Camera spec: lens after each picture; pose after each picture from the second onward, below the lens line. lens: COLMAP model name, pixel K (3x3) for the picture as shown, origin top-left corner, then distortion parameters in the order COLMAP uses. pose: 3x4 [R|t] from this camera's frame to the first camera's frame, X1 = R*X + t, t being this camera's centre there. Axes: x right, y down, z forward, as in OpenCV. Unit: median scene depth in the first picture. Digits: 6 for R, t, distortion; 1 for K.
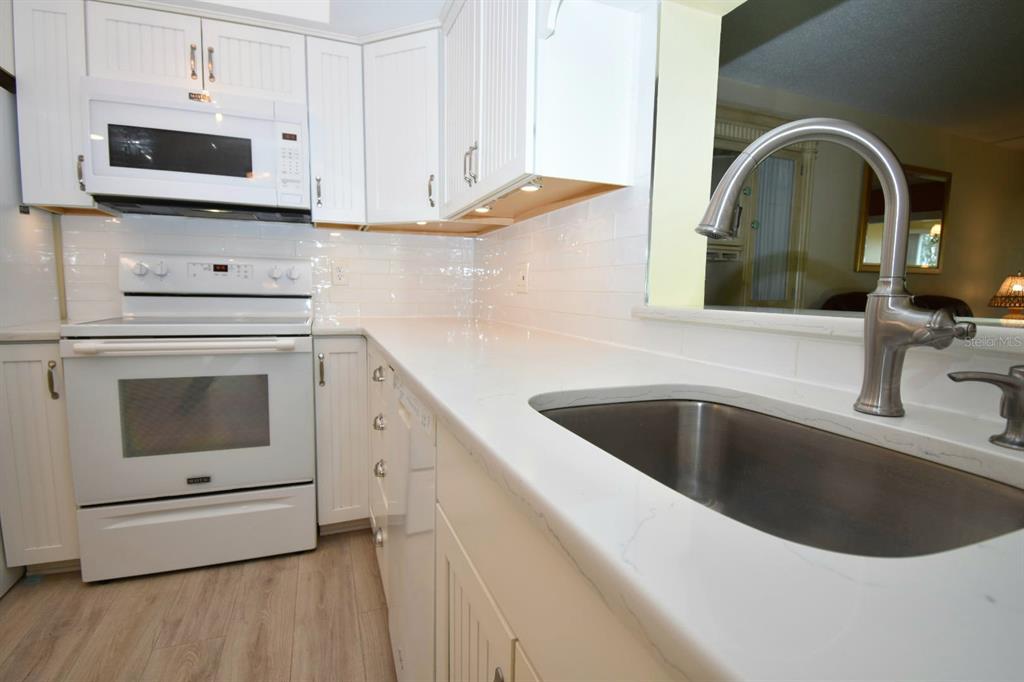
lens RADIAL K [[482.5, 0, 511.2], [0, 482.5, 343.0], [0, 0, 1]] dist [0.008090, -0.020503]
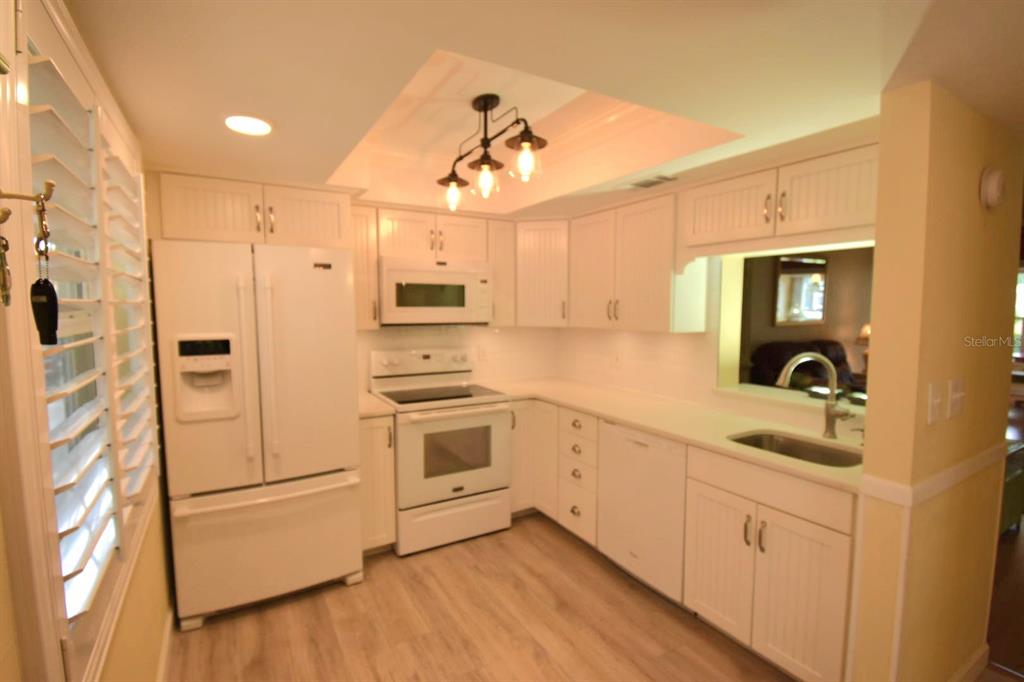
lens RADIAL K [[482.5, 0, 517.1], [0, 482.5, 339.0], [0, 0, 1]] dist [0.008090, -0.020503]
pose [[0.985496, -0.028984, 0.167205, -0.661498], [0.035839, 0.998630, -0.038126, -0.165254], [-0.165871, 0.043565, 0.985185, -0.701340]]
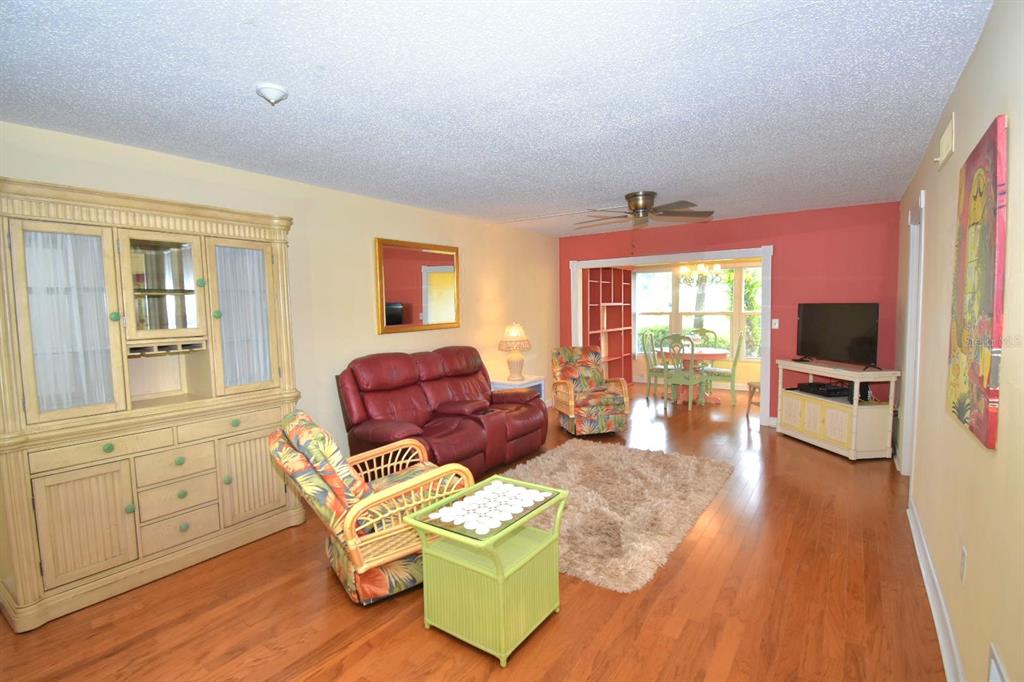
lens RADIAL K [[482.5, 0, 514.1], [0, 482.5, 341.1], [0, 0, 1]] dist [0.008090, -0.020503]
pose [[0.829776, -0.077936, 0.552628, 0.712191], [0.103304, 0.994539, -0.014855, -0.170709], [-0.548452, 0.069415, 0.833296, -0.282408]]
